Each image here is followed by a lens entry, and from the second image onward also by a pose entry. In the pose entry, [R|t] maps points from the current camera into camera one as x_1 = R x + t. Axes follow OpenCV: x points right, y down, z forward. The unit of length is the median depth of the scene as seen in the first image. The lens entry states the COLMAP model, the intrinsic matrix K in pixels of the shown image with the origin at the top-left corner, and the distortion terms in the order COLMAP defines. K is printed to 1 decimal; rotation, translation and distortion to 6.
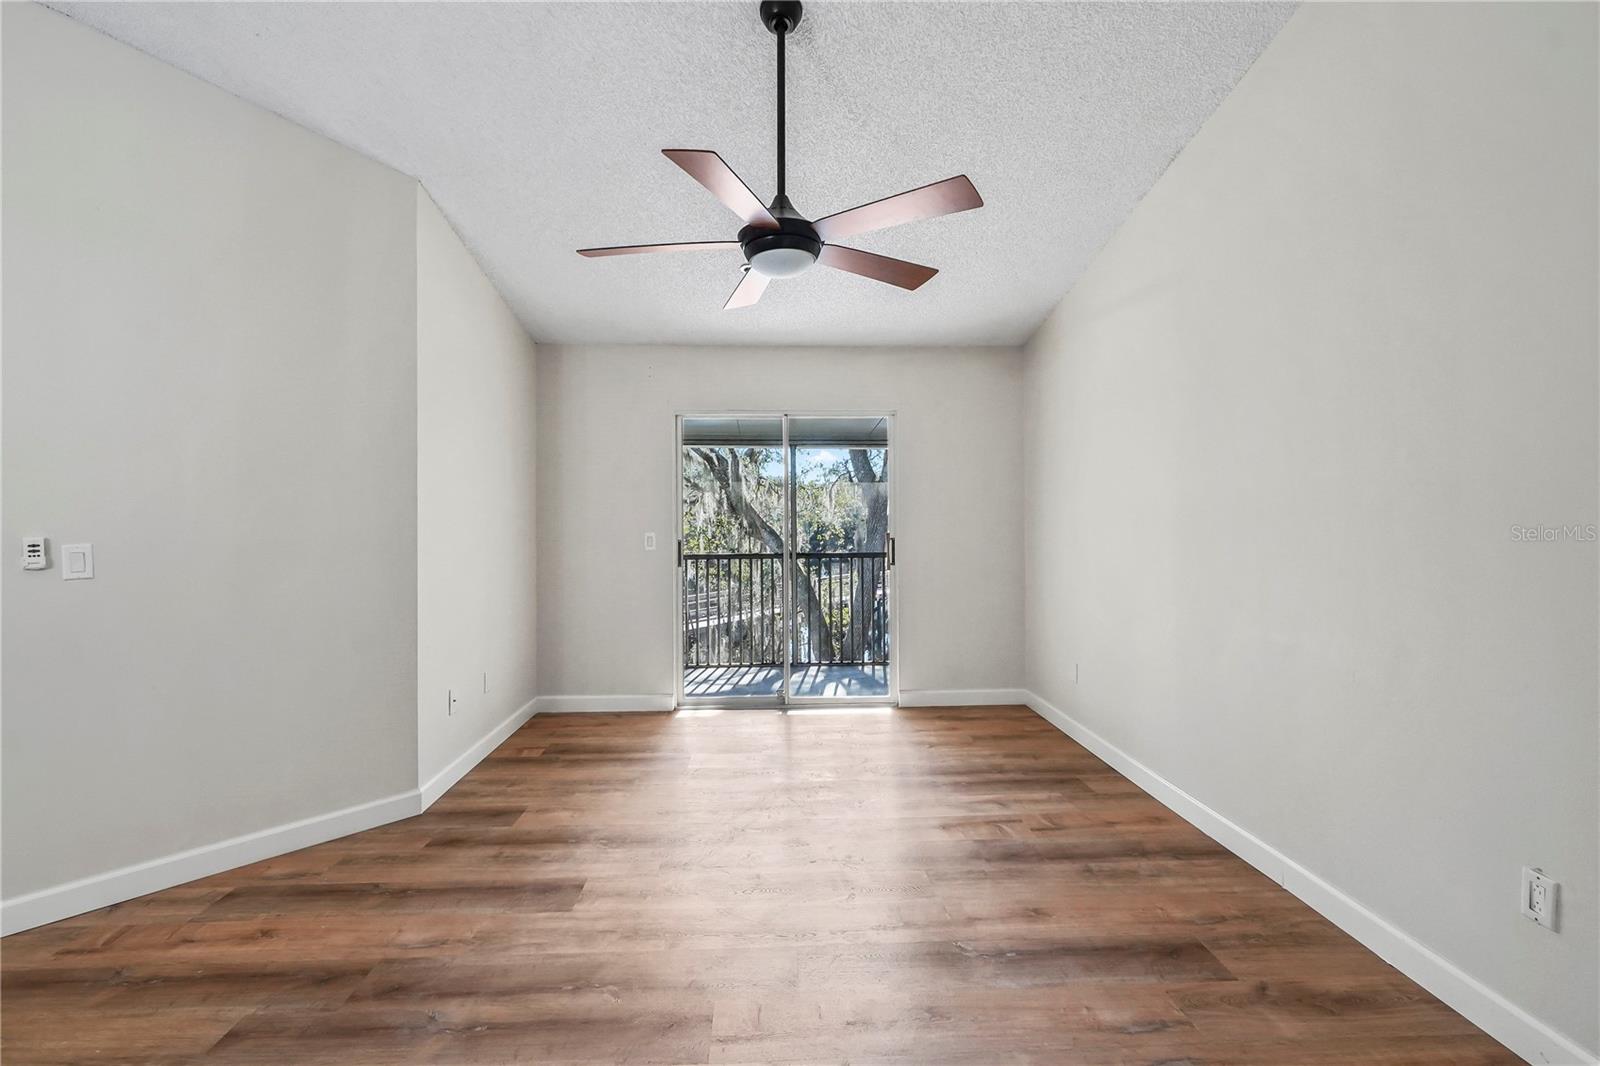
lens RADIAL K [[690.1, 0, 780.7], [0, 690.1, 535.5], [0, 0, 1]] dist [0.002552, -0.000426]
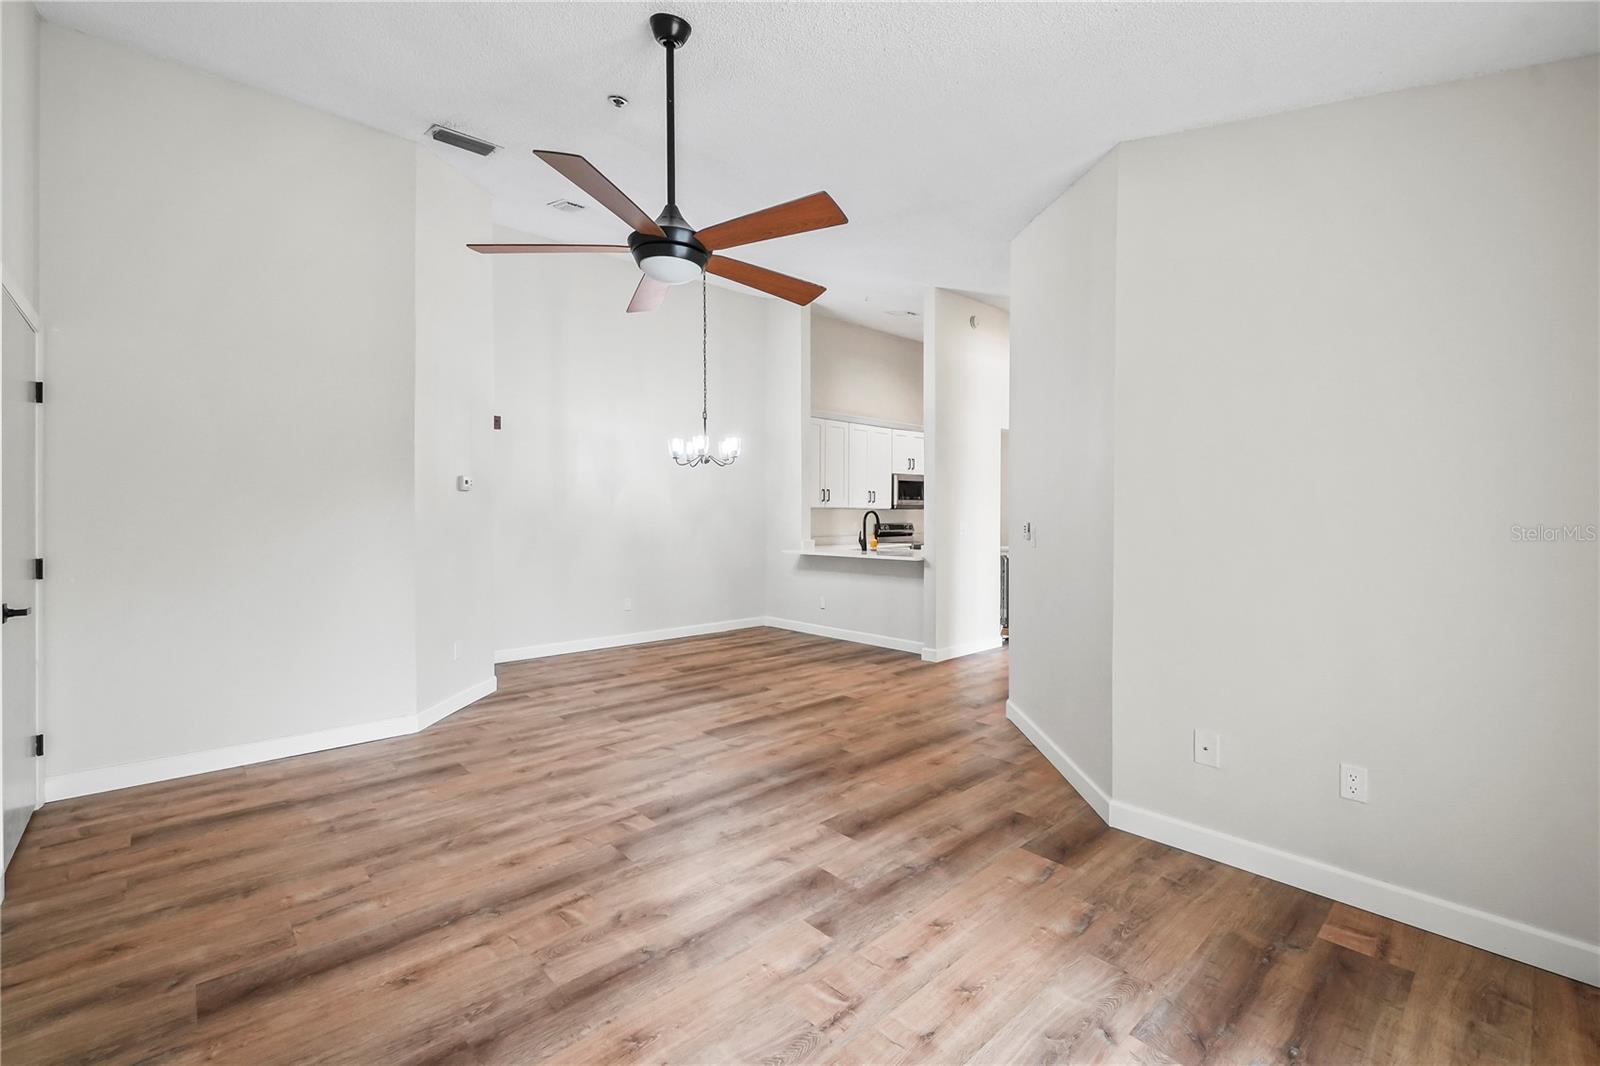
lens RADIAL K [[686.5, 0, 790.4], [0, 686.5, 516.1], [0, 0, 1]] dist [0.002576, -0.000264]
pose [[-0.757963, 0.005770, -0.652272, 0.461063], [-0.010121, 0.999736, 0.020604, -0.034163], [0.652219, 0.022219, -0.757705, 1.593676]]
